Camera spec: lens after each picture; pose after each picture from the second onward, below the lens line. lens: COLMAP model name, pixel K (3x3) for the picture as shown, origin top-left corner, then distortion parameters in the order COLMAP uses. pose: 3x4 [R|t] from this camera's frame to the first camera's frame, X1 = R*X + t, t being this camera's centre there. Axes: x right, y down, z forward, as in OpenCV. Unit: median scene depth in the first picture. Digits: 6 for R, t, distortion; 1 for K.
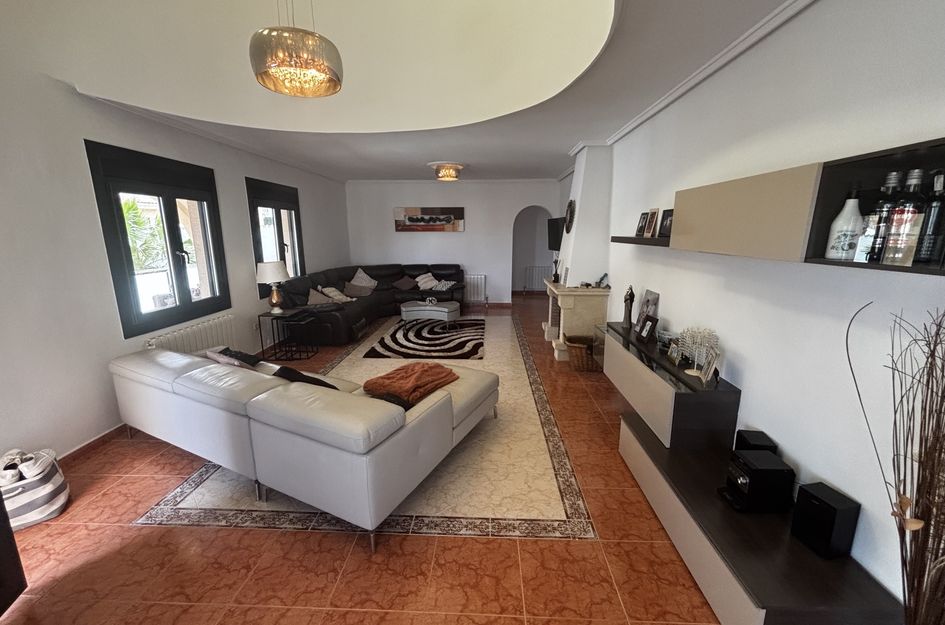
lens RADIAL K [[382.6, 0, 469.8], [0, 382.6, 312.6], [0, 0, 1]] dist [-0.000799, -0.000618]
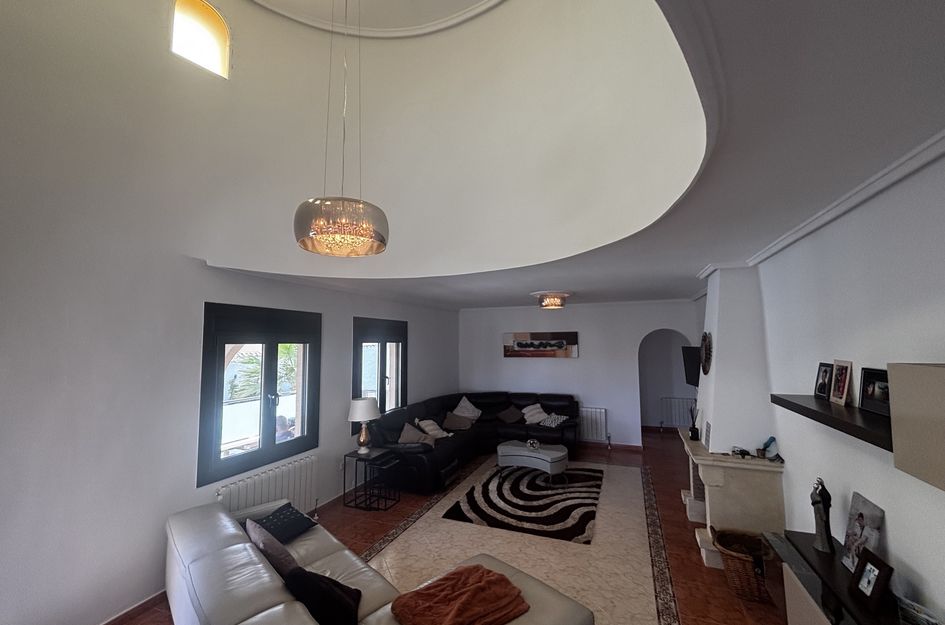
lens RADIAL K [[380.6, 0, 470.9], [0, 380.6, 312.5], [0, 0, 1]] dist [0.002855, -0.003072]
pose [[0.944882, -0.031577, -0.325886, 0.064445], [-0.061470, 0.960530, -0.271299, -0.087431], [0.321590, 0.276378, 0.905646, 0.124259]]
